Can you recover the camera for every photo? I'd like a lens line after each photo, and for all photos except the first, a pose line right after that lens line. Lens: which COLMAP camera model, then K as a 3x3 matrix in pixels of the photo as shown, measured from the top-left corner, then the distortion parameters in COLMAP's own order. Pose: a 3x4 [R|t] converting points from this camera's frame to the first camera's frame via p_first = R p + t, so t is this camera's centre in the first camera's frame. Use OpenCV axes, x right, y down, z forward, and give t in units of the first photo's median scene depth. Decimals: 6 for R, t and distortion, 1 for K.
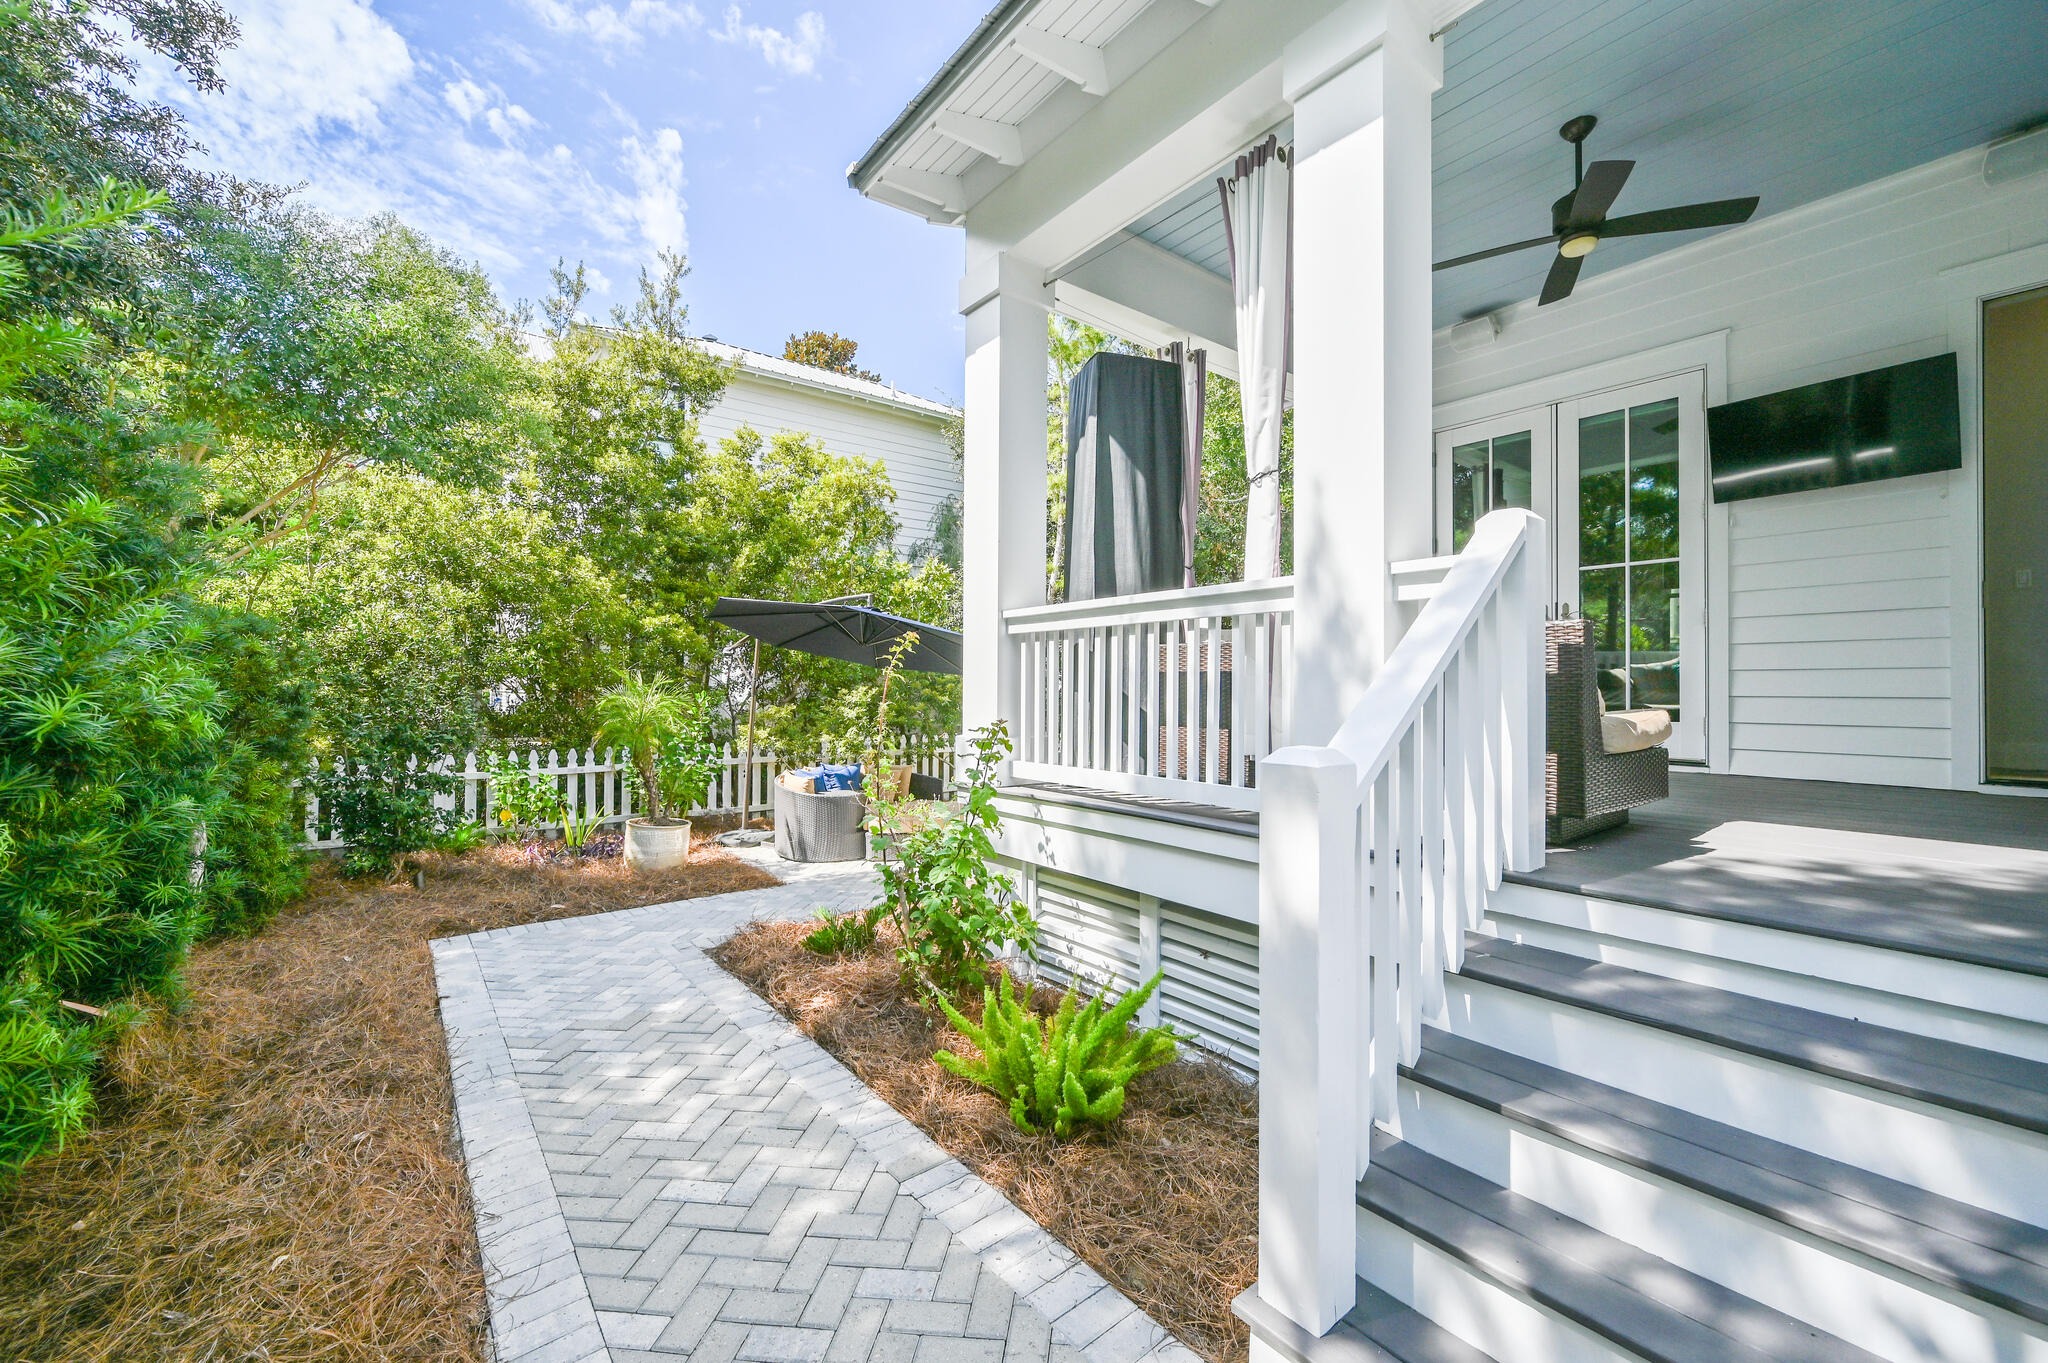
lens RADIAL K [[809.2, 0, 1029.3], [0, 809.2, 685.5], [0, 0, 1]] dist [-0.000083, -0.000293]
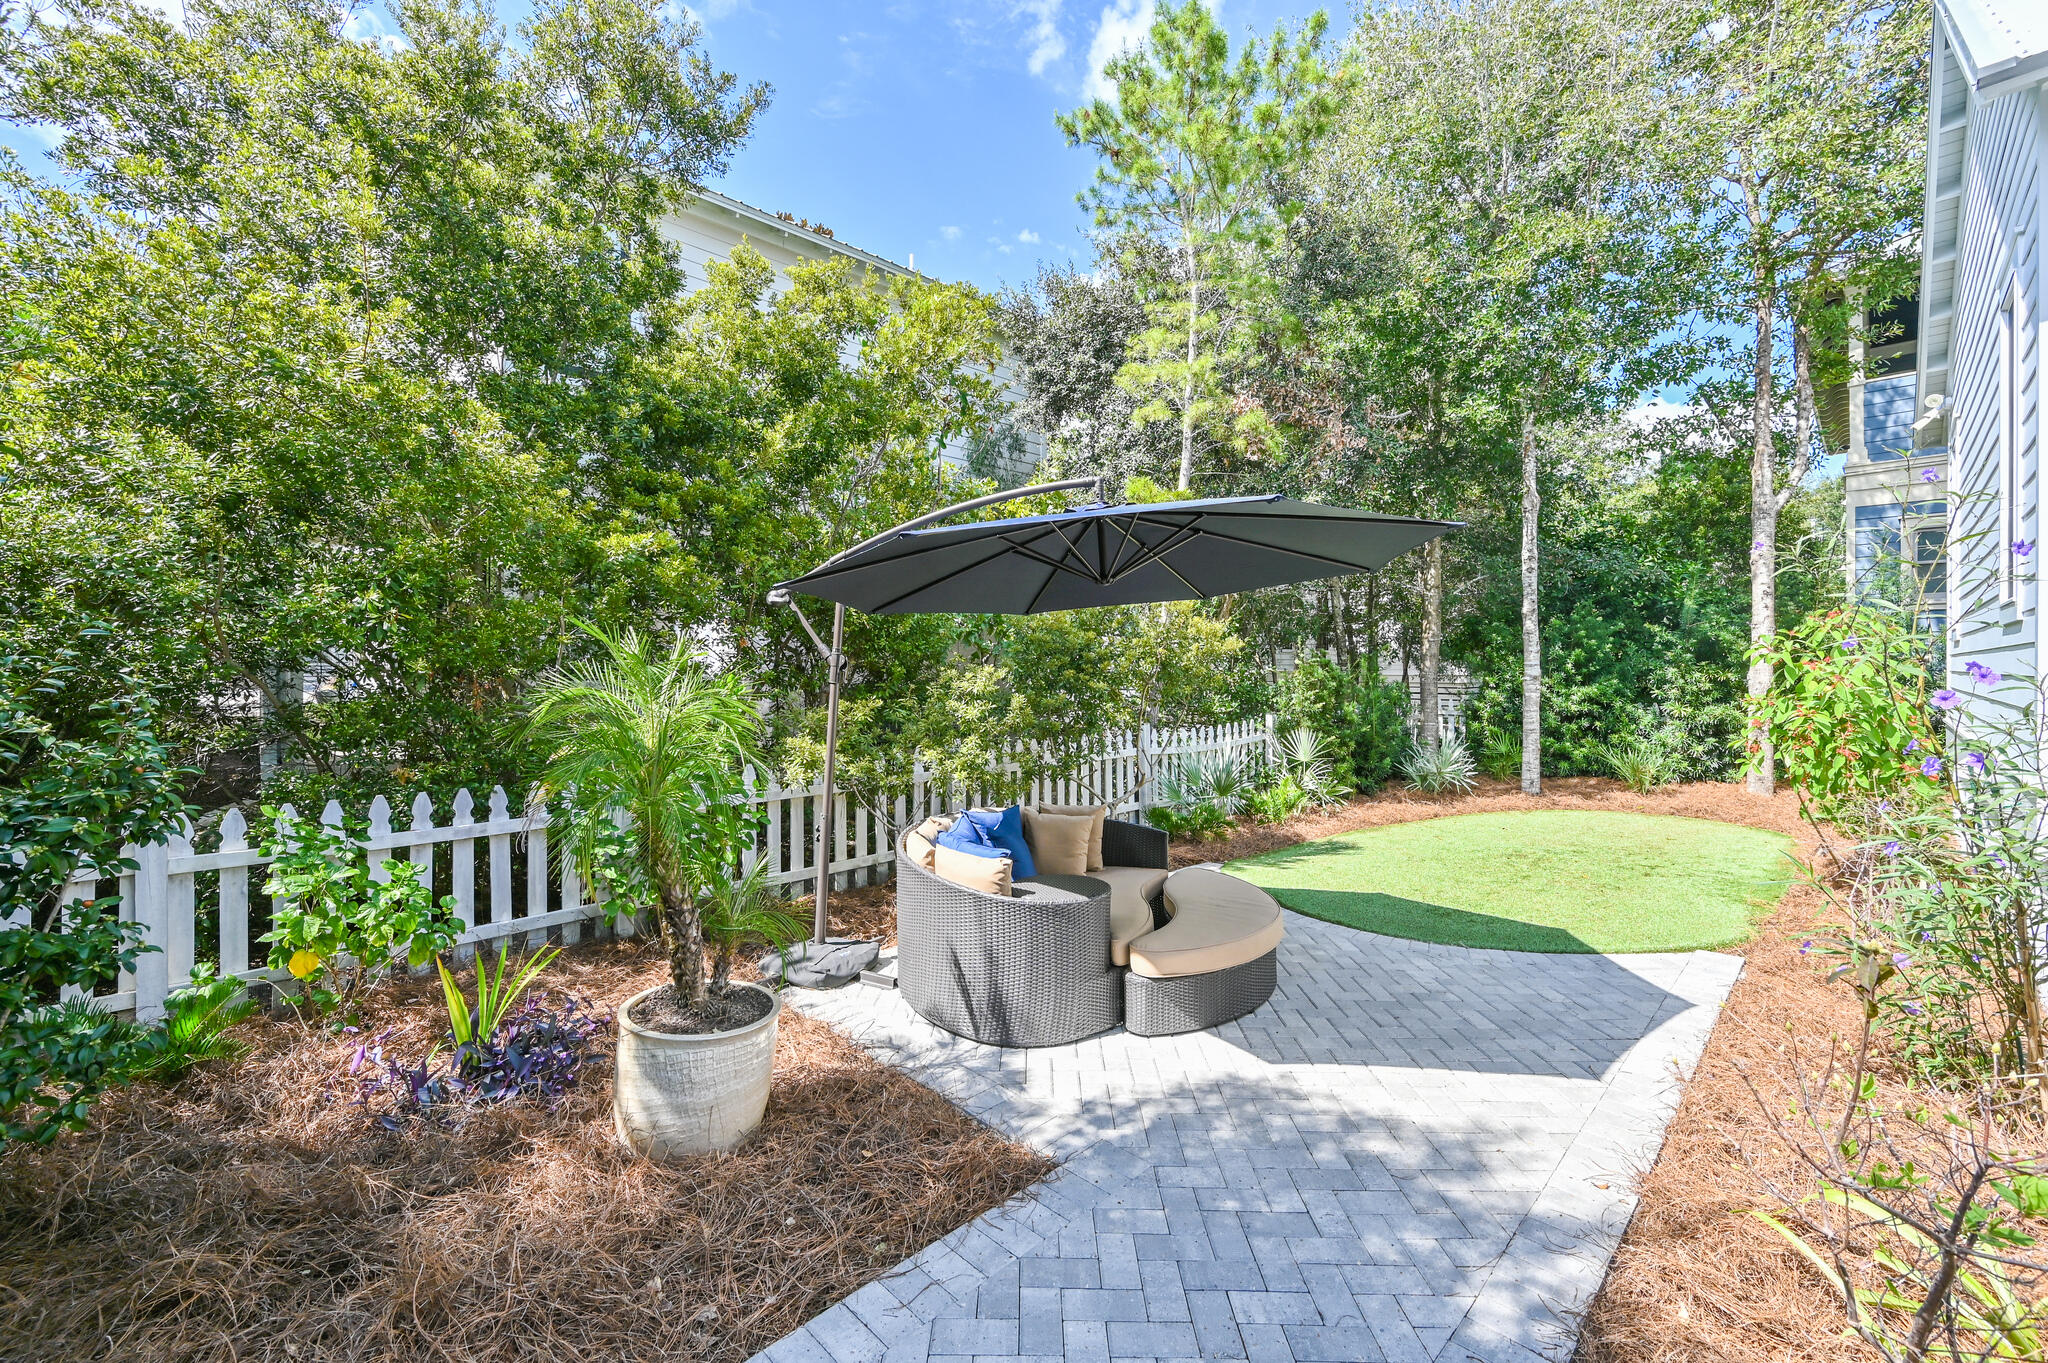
lens RADIAL K [[809.2, 0, 1013.3], [0, 809.2, 675.1], [0, 0, 1]] dist [-0.000083, -0.000293]
pose [[0.995625, -0.003159, 0.093381, -0.269228], [0.001978, 0.999917, 0.012740, 0.000699], [-0.093413, -0.012499, 0.995549, 0.465524]]
